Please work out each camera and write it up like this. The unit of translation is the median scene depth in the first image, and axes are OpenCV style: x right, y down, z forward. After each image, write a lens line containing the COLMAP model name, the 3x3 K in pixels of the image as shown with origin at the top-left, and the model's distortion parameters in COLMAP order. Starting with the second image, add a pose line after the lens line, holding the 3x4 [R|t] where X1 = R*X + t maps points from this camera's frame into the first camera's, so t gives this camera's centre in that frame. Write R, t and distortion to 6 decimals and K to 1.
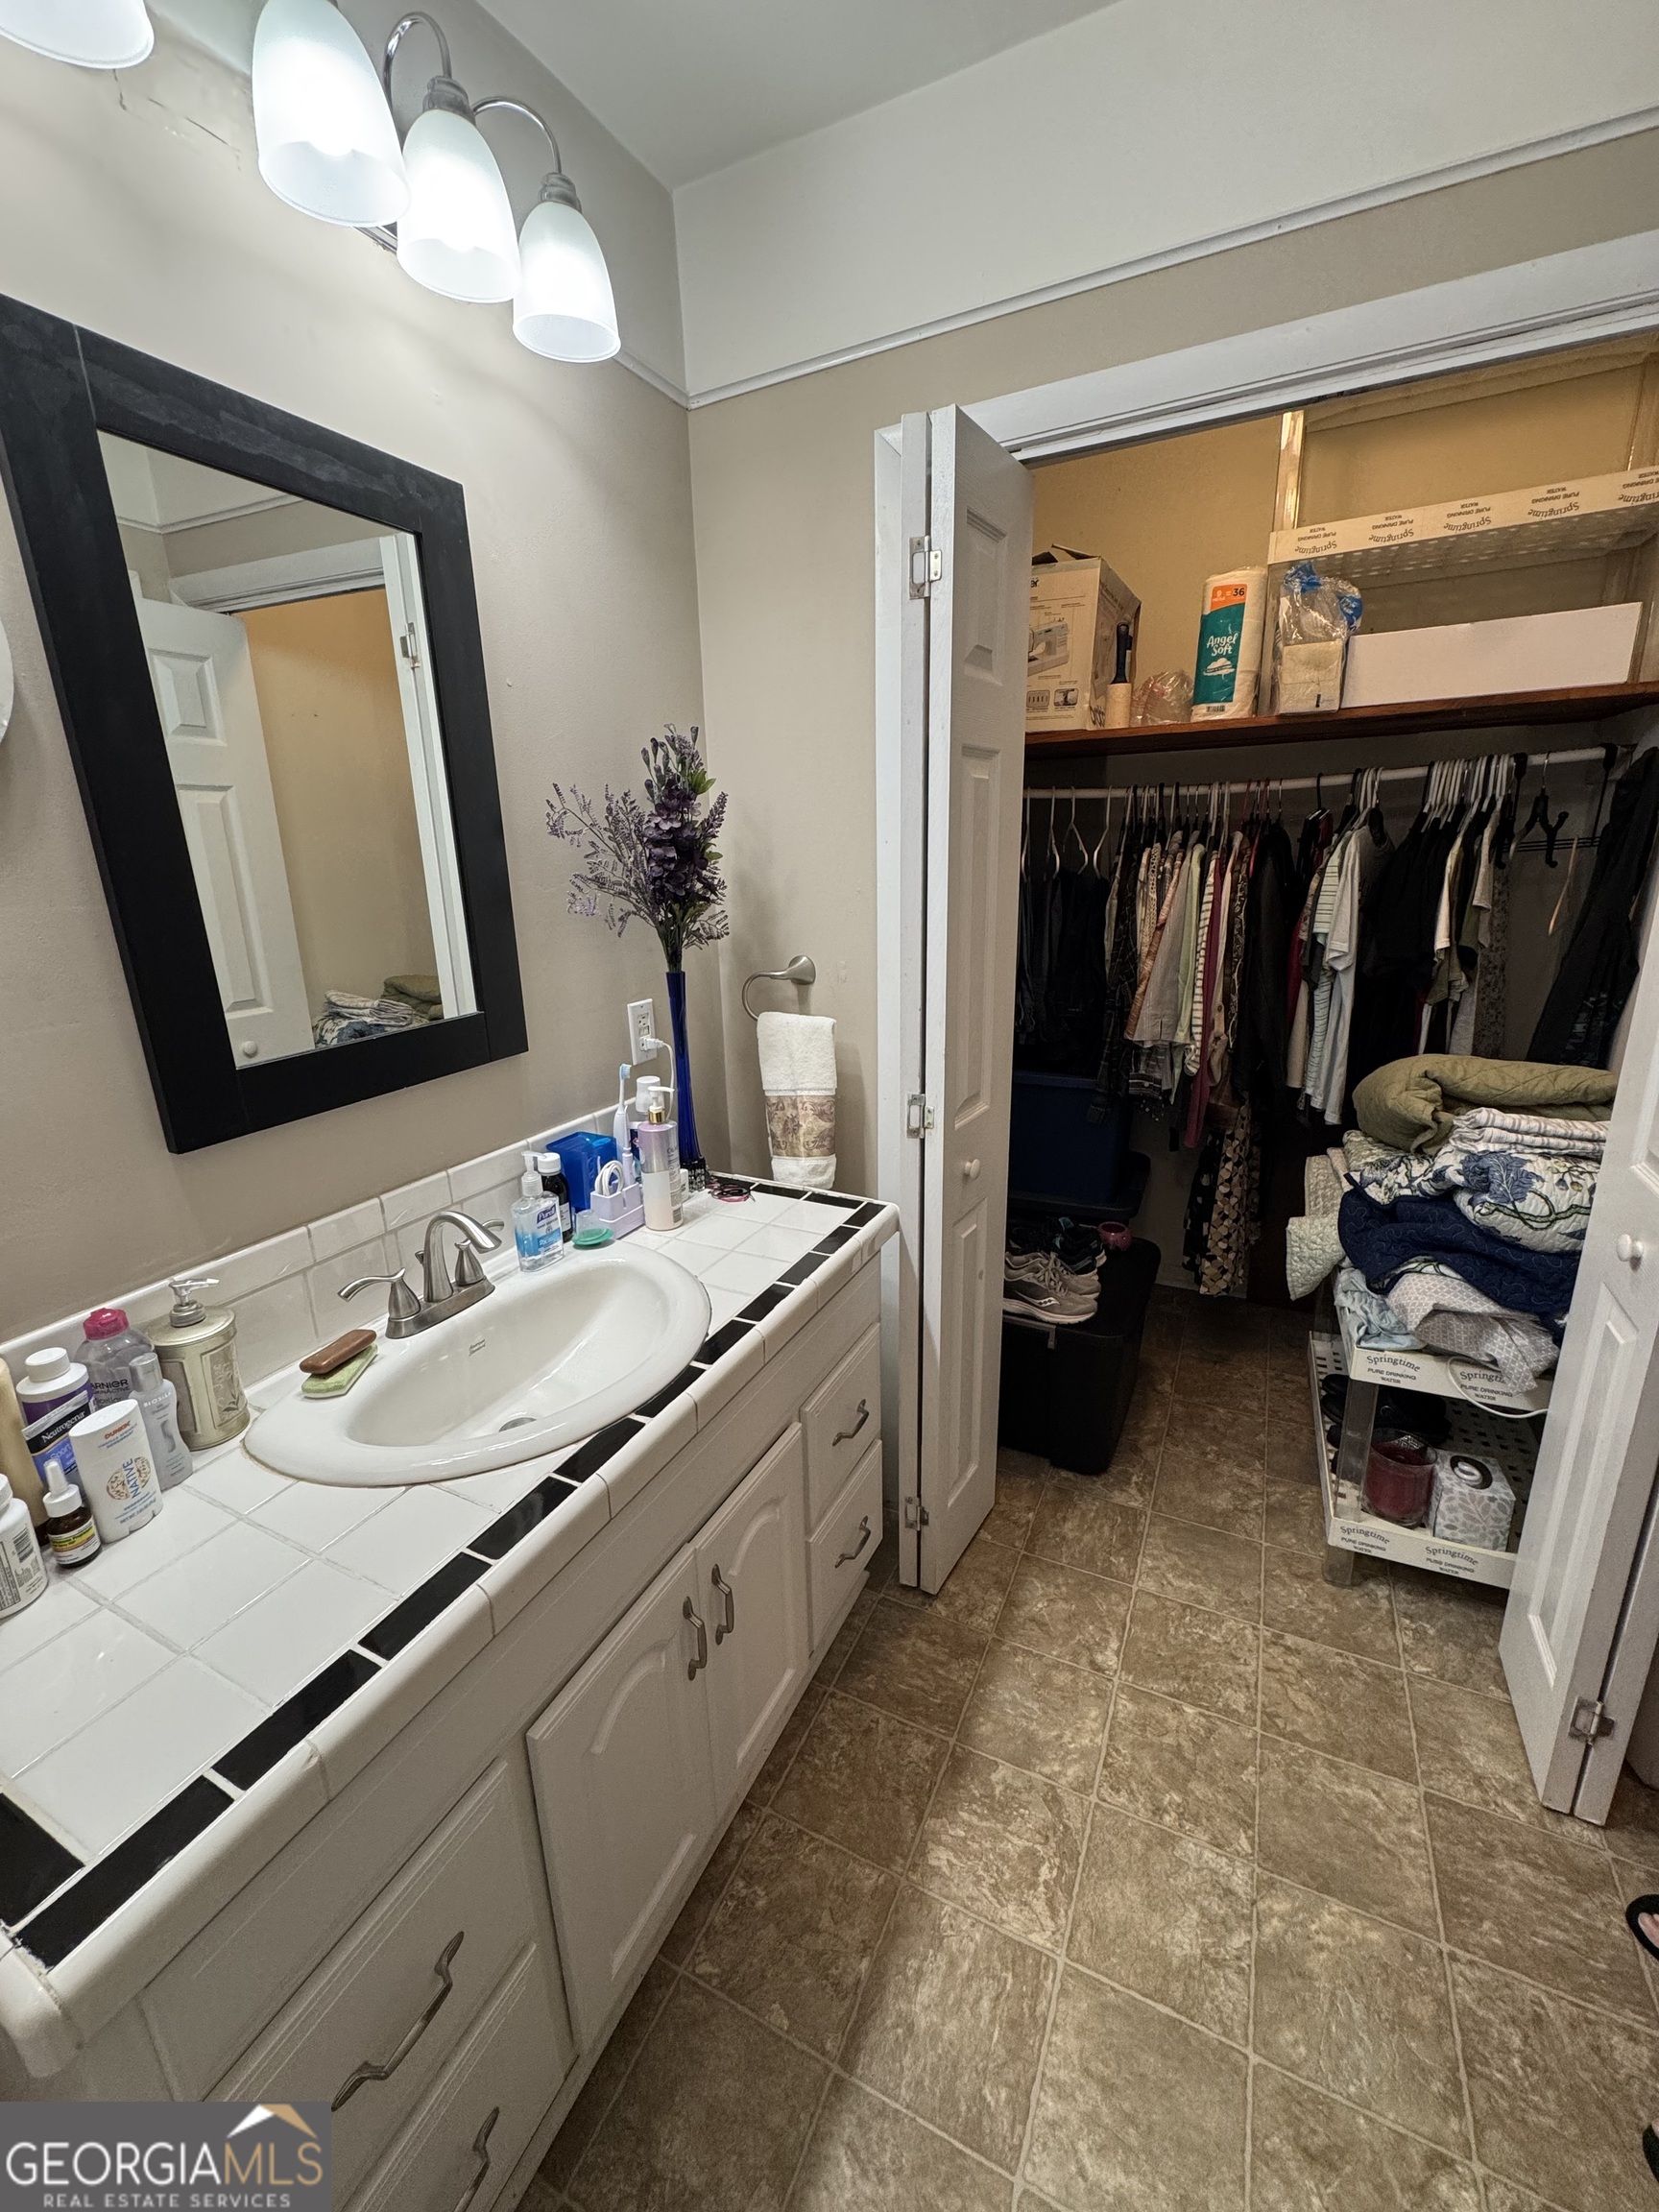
lens RADIAL K [[875.1, 0, 829.5], [0, 875.1, 1106.0], [0, 0, 1]] dist [-0.007643, 0.000197]
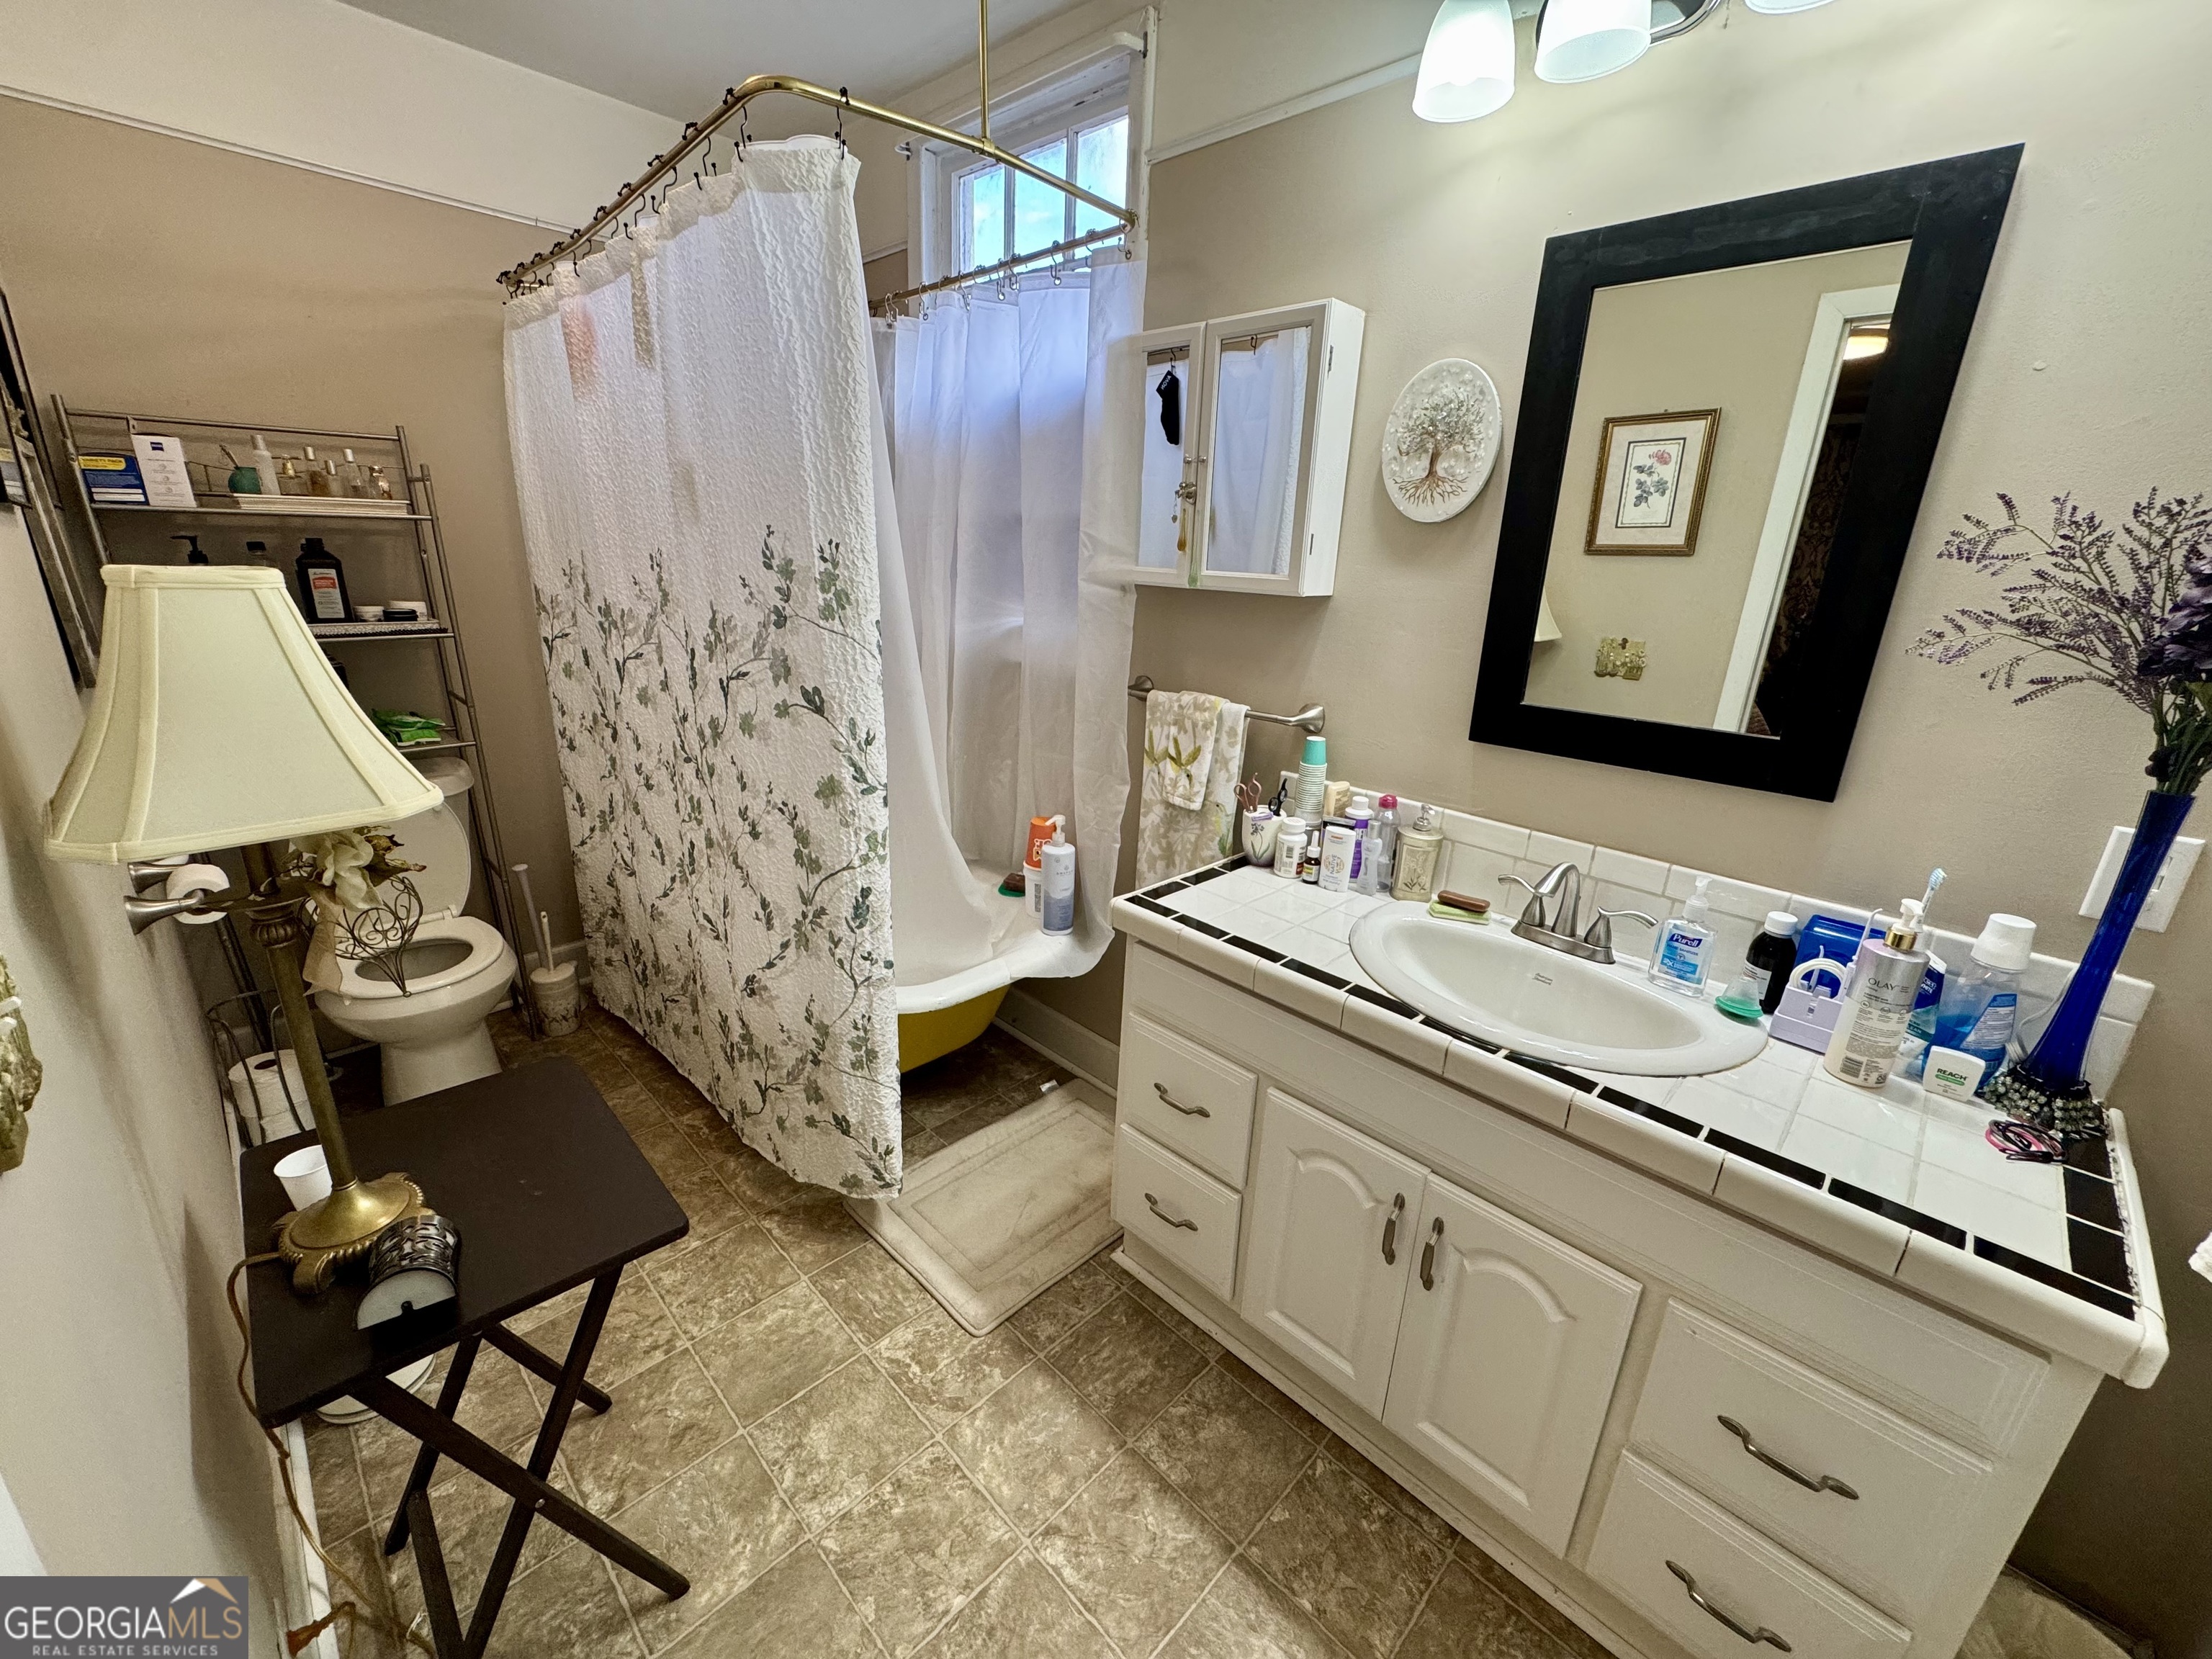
lens RADIAL K [[875.1, 0, 1106.0], [0, 875.1, 829.5], [0, 0, 1]] dist [-0.007643, 0.000197]
pose [[-0.318237, 0.299335, -0.899513, 0.855360], [-0.297710, 0.869286, 0.394602, -0.207971], [0.900052, 0.393371, -0.187524, 0.644665]]
